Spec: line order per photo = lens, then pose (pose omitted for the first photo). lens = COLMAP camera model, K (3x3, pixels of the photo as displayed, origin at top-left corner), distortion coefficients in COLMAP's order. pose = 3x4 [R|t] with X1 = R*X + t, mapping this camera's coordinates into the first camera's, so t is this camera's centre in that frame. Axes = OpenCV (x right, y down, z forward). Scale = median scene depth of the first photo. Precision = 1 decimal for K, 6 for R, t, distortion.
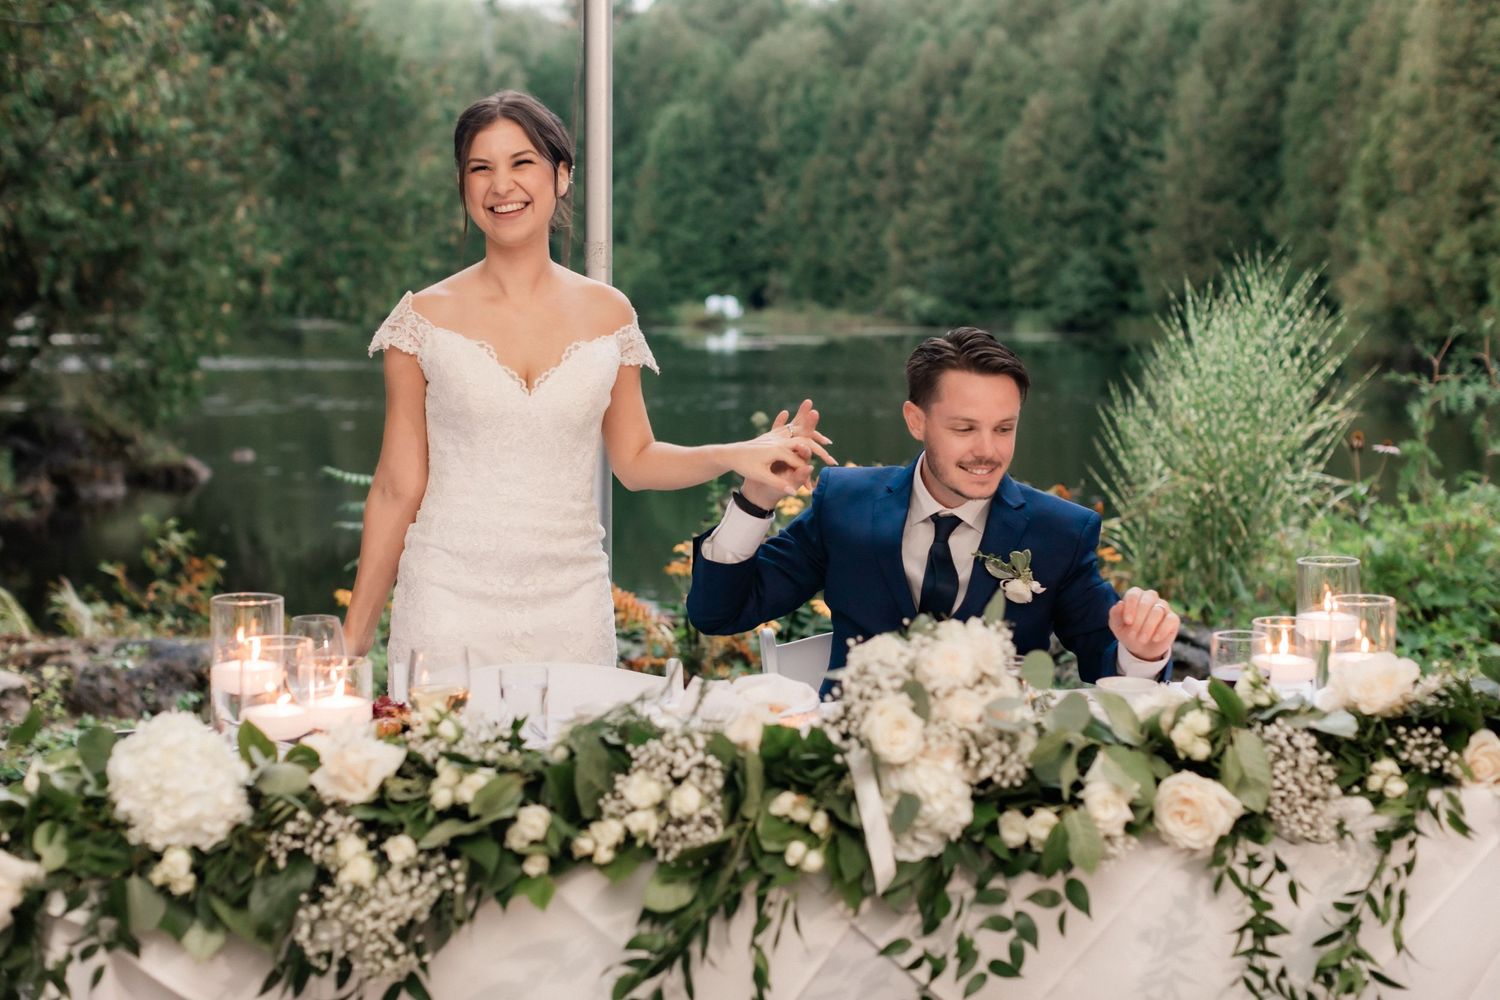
lens RADIAL K [[2164.4, 0, 732.4], [0, 2164.4, 445.6], [0, 0, 1]] dist [0.009304, 0.000000]
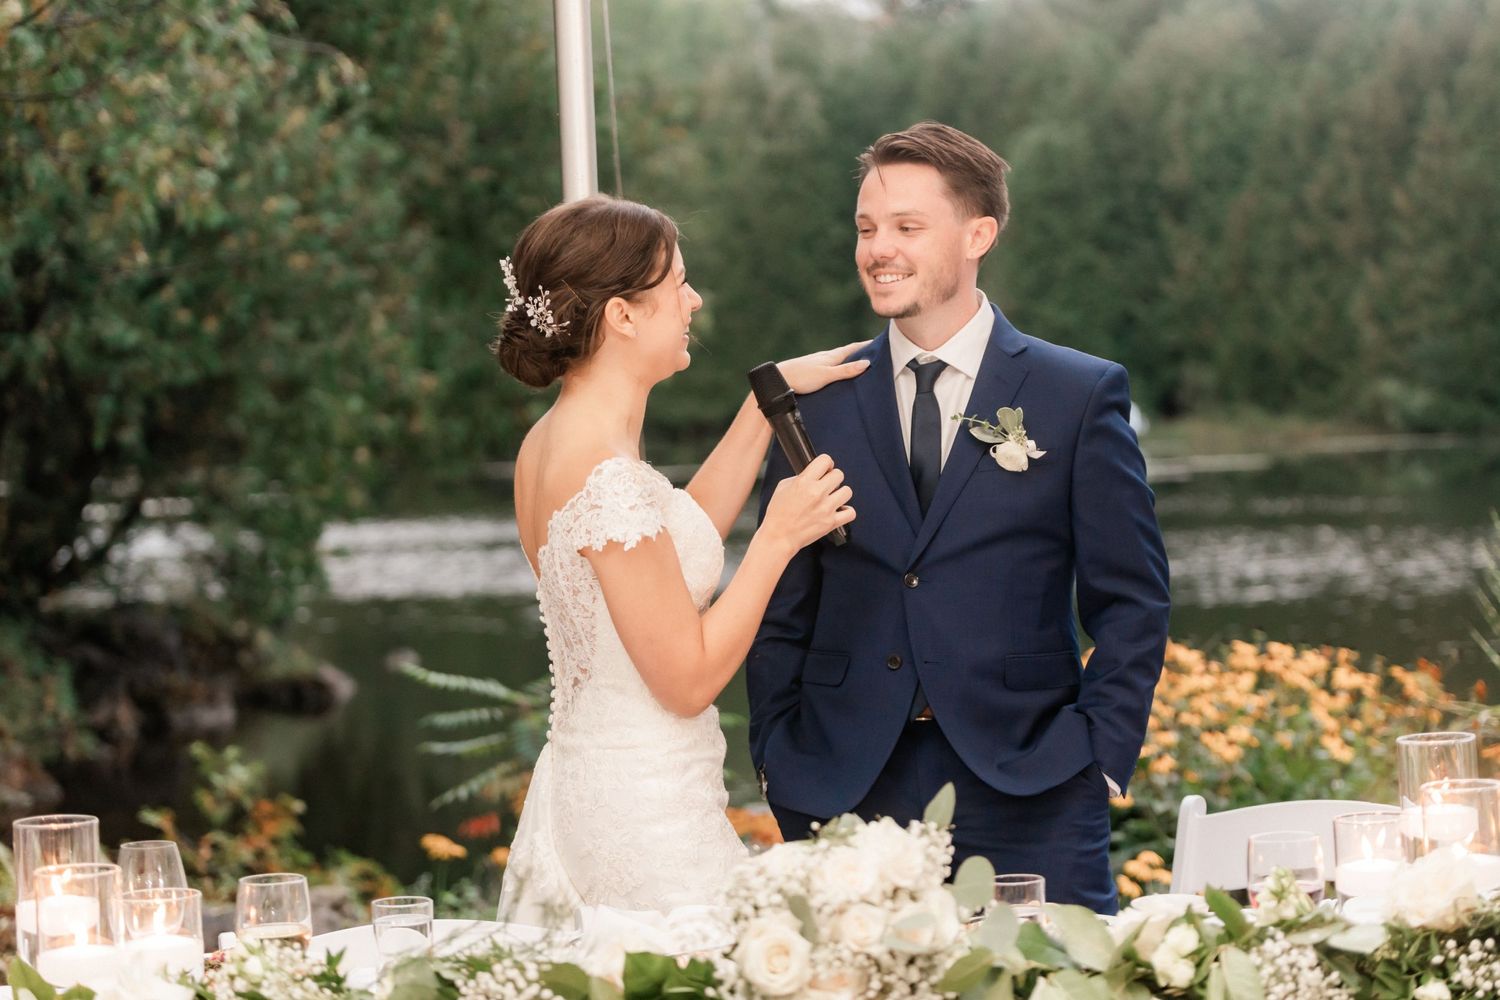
lens RADIAL K [[3146.7, 0, 732.2], [0, 3146.7, 511.9], [0, 0, 1]] dist [-0.076197, 0.000000]
pose [[0.991066, -0.040587, -0.127045, 0.216444], [0.035891, 0.998593, -0.039044, 0.008843], [0.128451, 0.034135, 0.991128, -0.193156]]
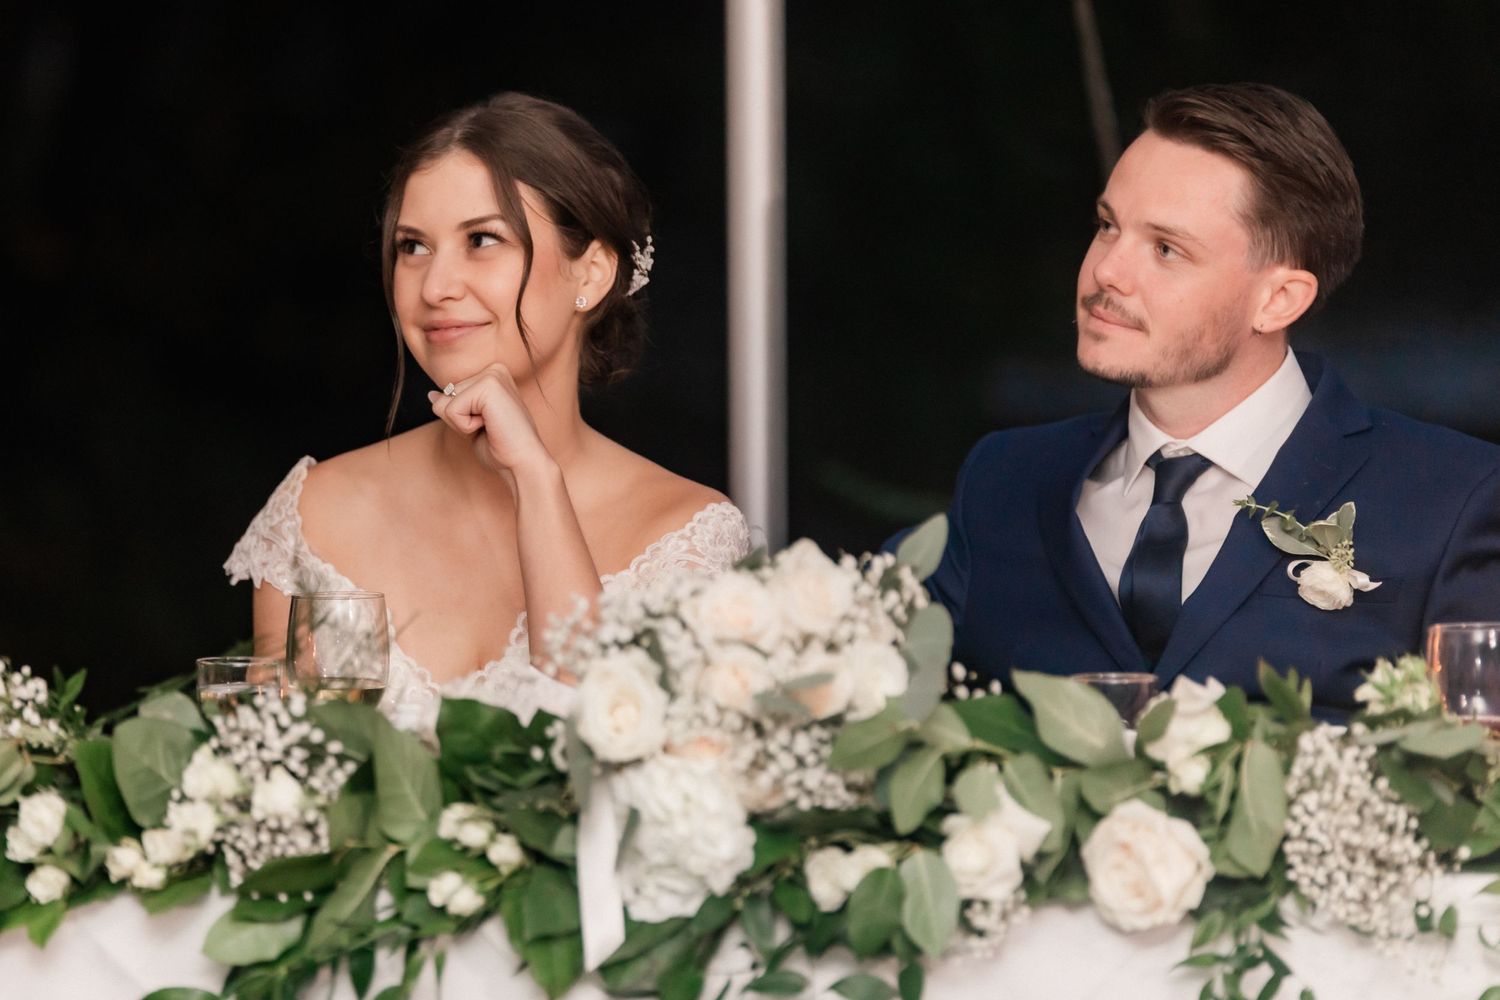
lens RADIAL K [[8314.2, 0, 812.0], [0, 8314.2, 451.5], [0, 0, 1]] dist [-0.485585, 0.000000]
pose [[0.952835, 0.008930, -0.303358, 0.844022], [-0.019031, 0.999358, -0.030358, 0.129297], [0.302892, 0.034699, 0.952393, -1.246473]]
